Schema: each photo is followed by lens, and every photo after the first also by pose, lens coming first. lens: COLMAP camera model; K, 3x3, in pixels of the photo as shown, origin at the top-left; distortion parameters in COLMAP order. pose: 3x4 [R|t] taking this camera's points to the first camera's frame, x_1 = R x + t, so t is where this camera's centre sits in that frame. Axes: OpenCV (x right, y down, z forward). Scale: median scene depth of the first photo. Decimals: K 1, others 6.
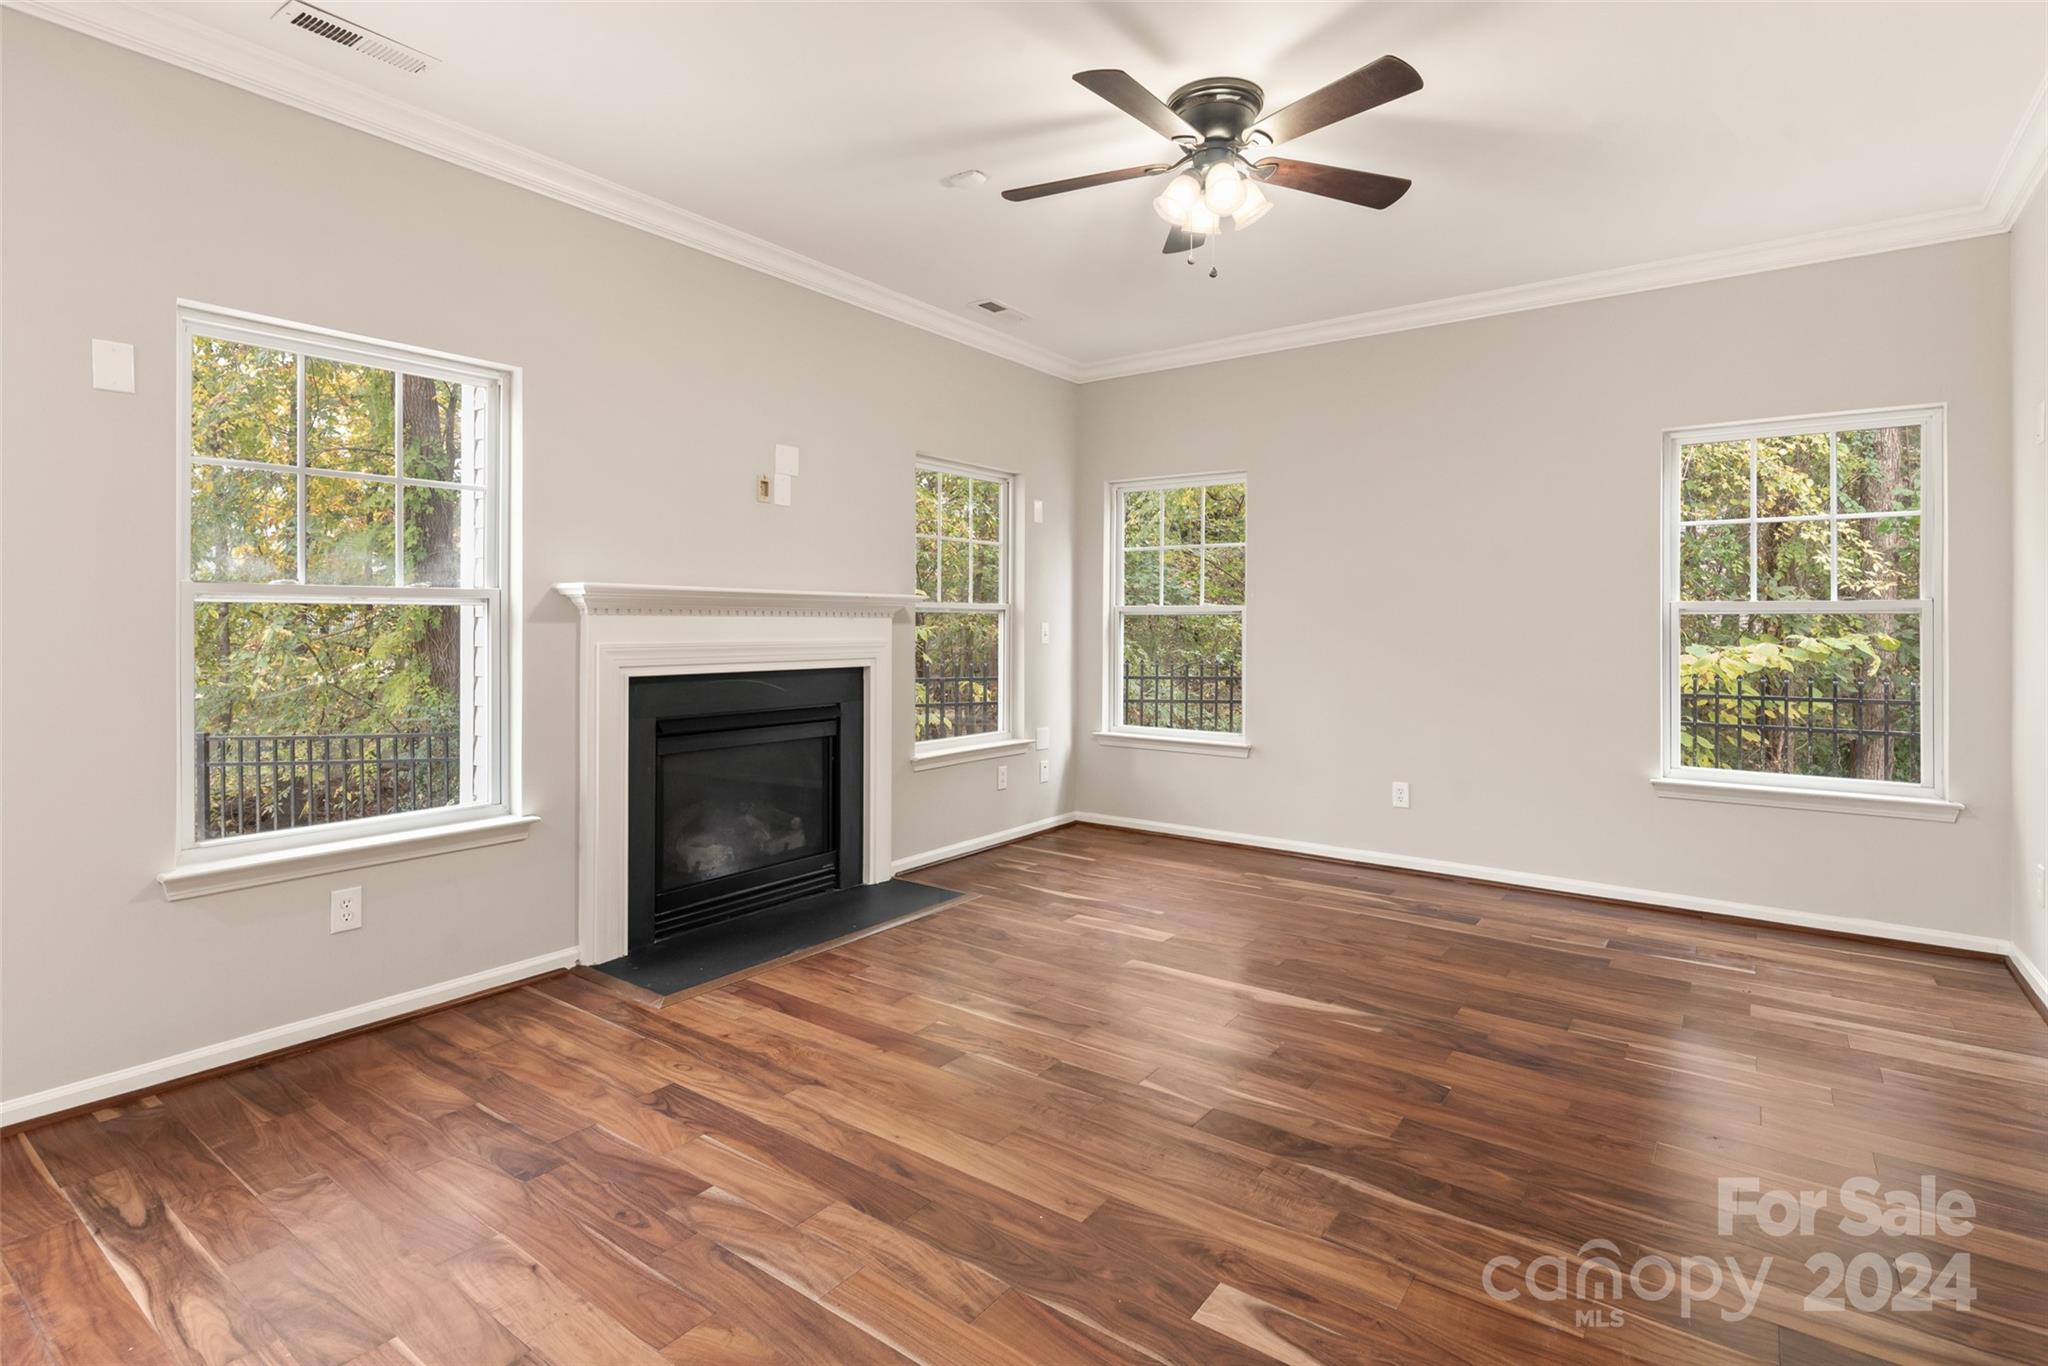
lens RADIAL K [[991.7, 0, 1003.2], [0, 991.7, 617.2], [0, 0, 1]] dist [-0.002685, 0.000887]
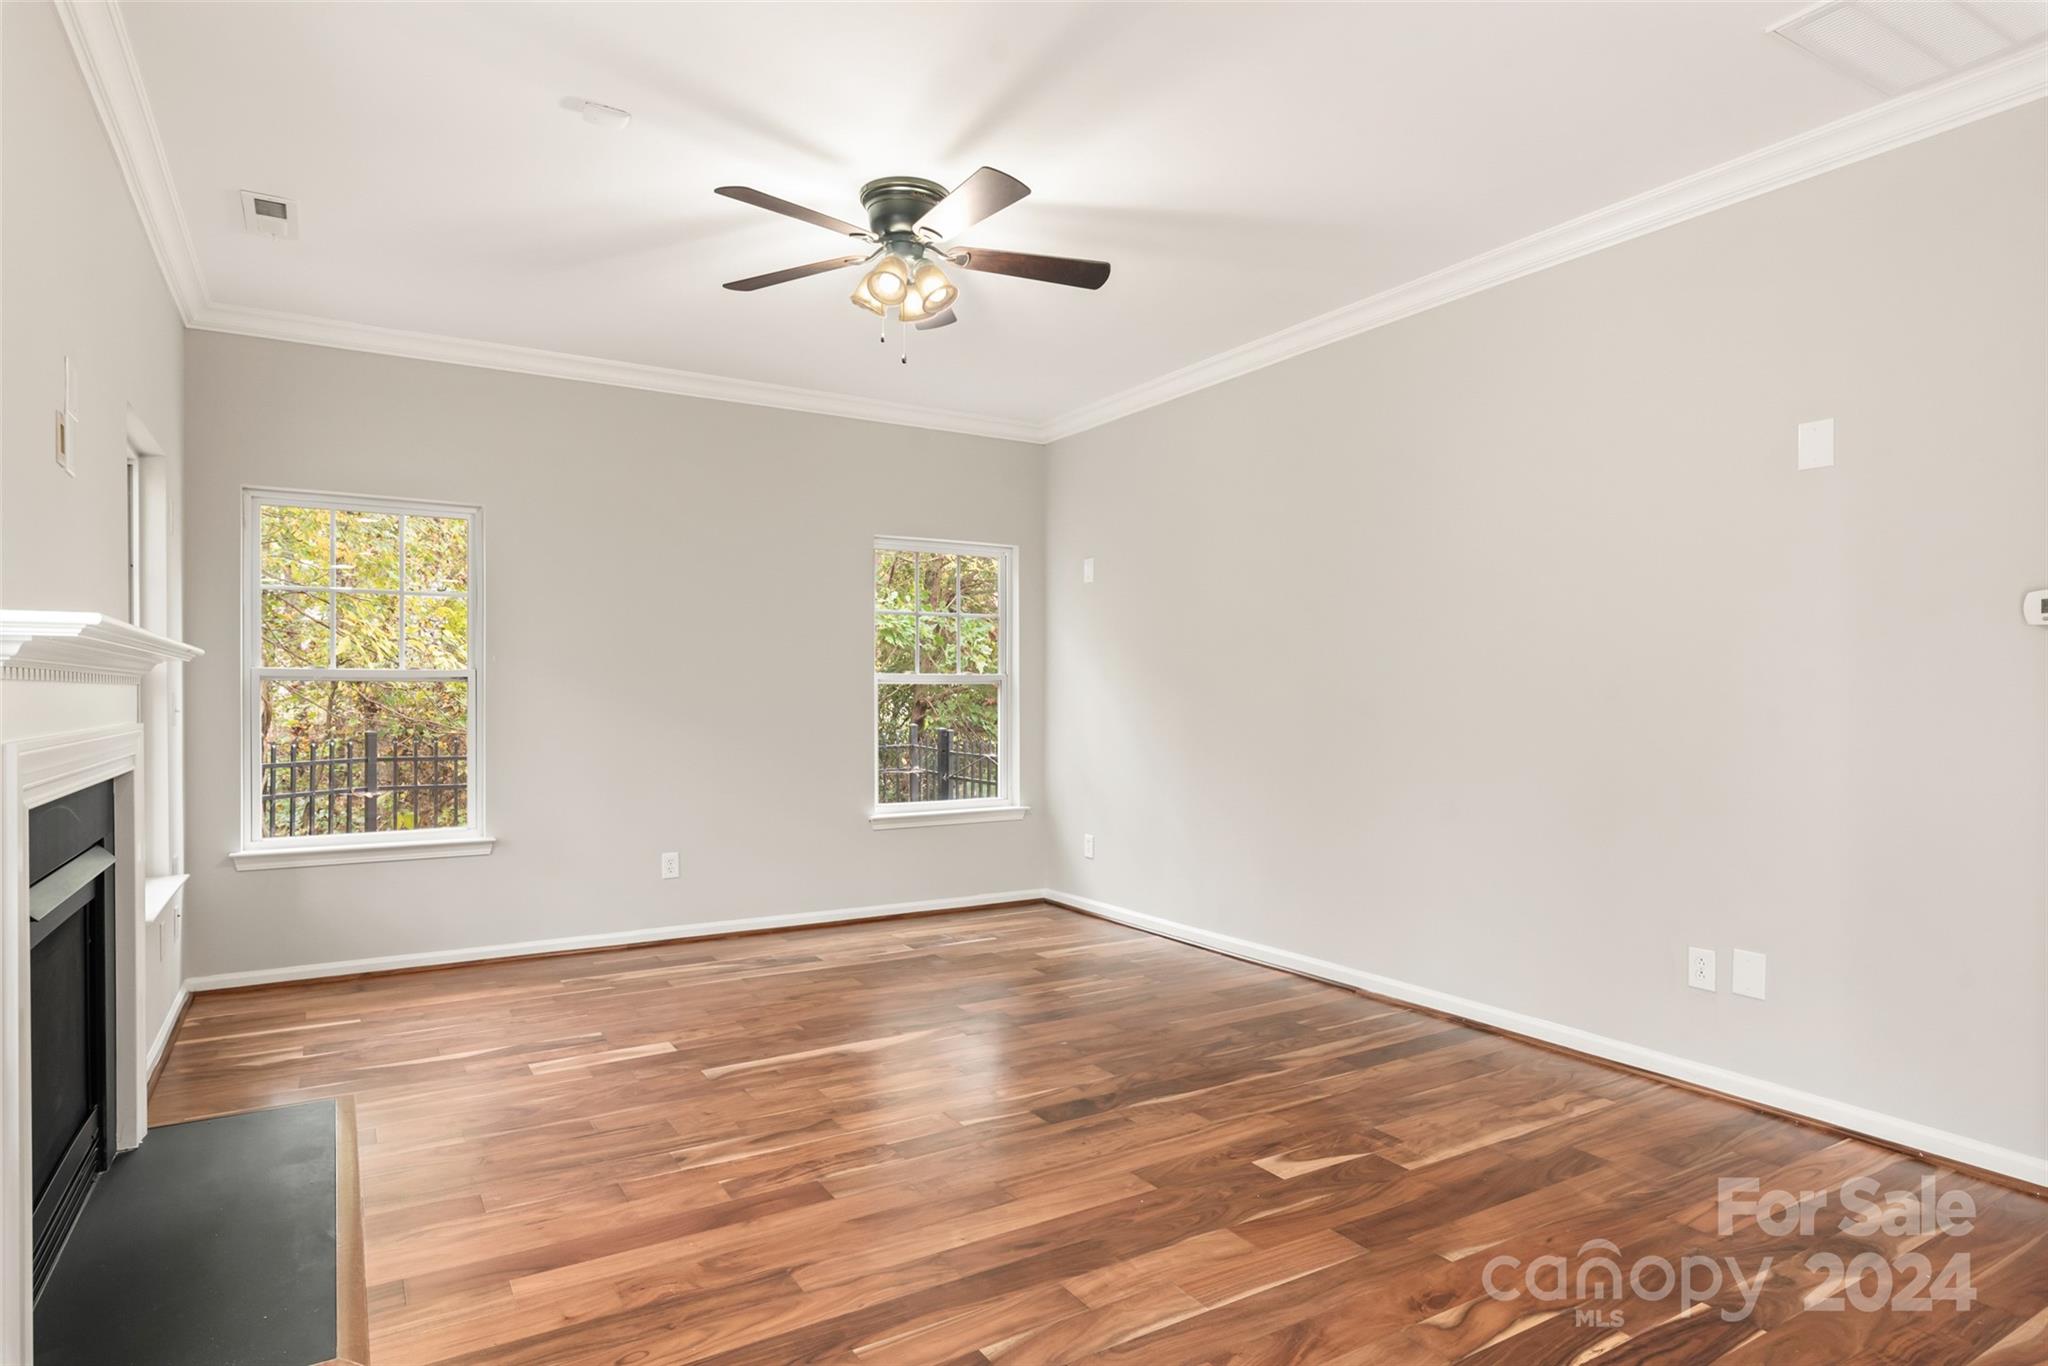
lens RADIAL K [[1149.7, 0, 1004.0], [0, 1149.7, 692.3], [0, 0, 1]] dist [-0.001953, 0.001072]
pose [[0.379208, -0.006097, 0.925291, -0.965576], [-0.002924, 0.999965, 0.007787, -0.003193], [-0.925307, -0.005658, 0.379177, 0.485872]]
